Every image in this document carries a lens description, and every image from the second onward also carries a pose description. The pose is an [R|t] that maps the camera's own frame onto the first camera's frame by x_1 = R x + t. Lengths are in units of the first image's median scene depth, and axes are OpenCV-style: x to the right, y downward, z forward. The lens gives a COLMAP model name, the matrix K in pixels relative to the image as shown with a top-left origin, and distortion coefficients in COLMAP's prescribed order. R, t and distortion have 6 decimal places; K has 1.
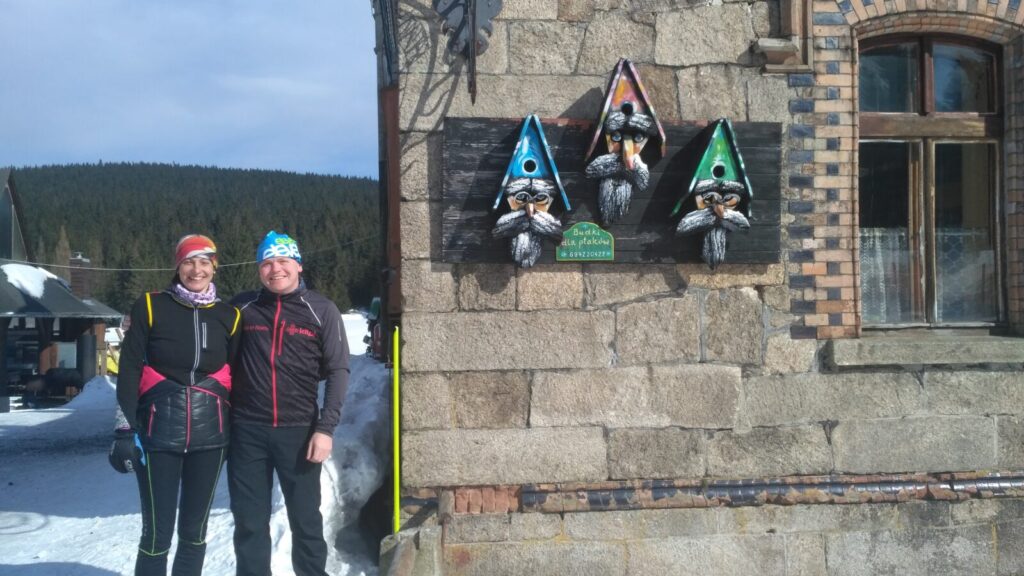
lens RADIAL K [[914.0, 0, 517.3], [0, 914.0, 297.9], [0, 0, 1]] dist [0.136872, -0.275864]
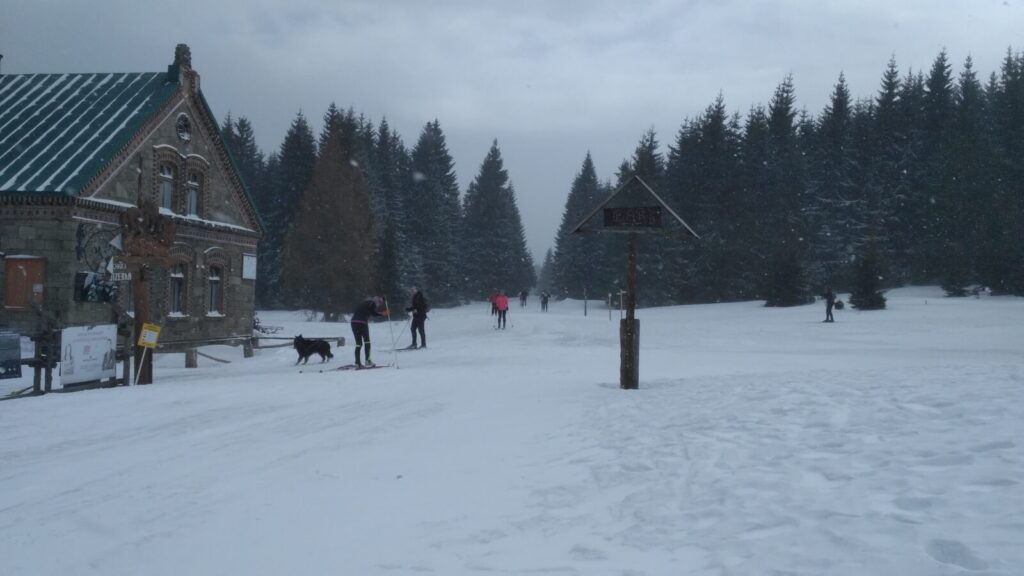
lens RADIAL K [[914.0, 0, 513.9], [0, 914.0, 284.1], [0, 0, 1]] dist [0.136872, -0.275864]
pose [[0.256660, 0.043996, 0.965500, -4.198930], [-0.052917, 0.998105, -0.031415, -0.096238], [-0.965052, -0.043029, 0.258501, -2.513728]]
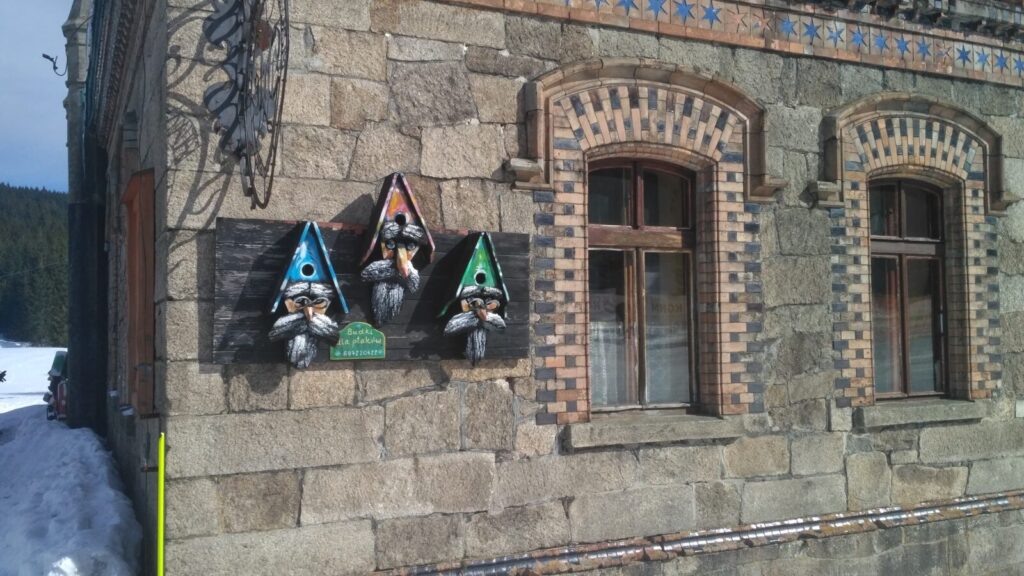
lens RADIAL K [[914.0, 0, 508.2], [0, 914.0, 294.2], [0, 0, 1]] dist [0.136872, -0.275864]
pose [[0.939952, 0.013380, 0.341043, -0.118768], [-0.003784, 0.999578, -0.028787, -0.083090], [-0.341284, 0.025768, 0.939607, -0.039441]]
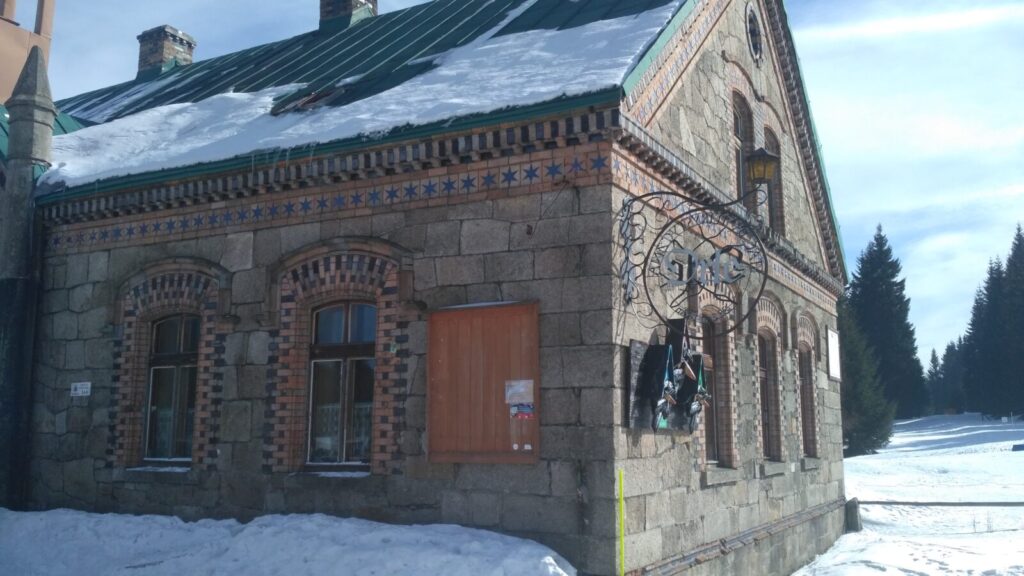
lens RADIAL K [[914.0, 0, 511.4], [0, 914.0, 287.1], [0, 0, 1]] dist [0.136872, -0.275864]
pose [[0.560690, 0.139493, 0.816192, -1.499105], [-0.023579, 0.987998, -0.152658, -0.031324], [-0.827690, 0.066349, 0.557249, 0.244342]]
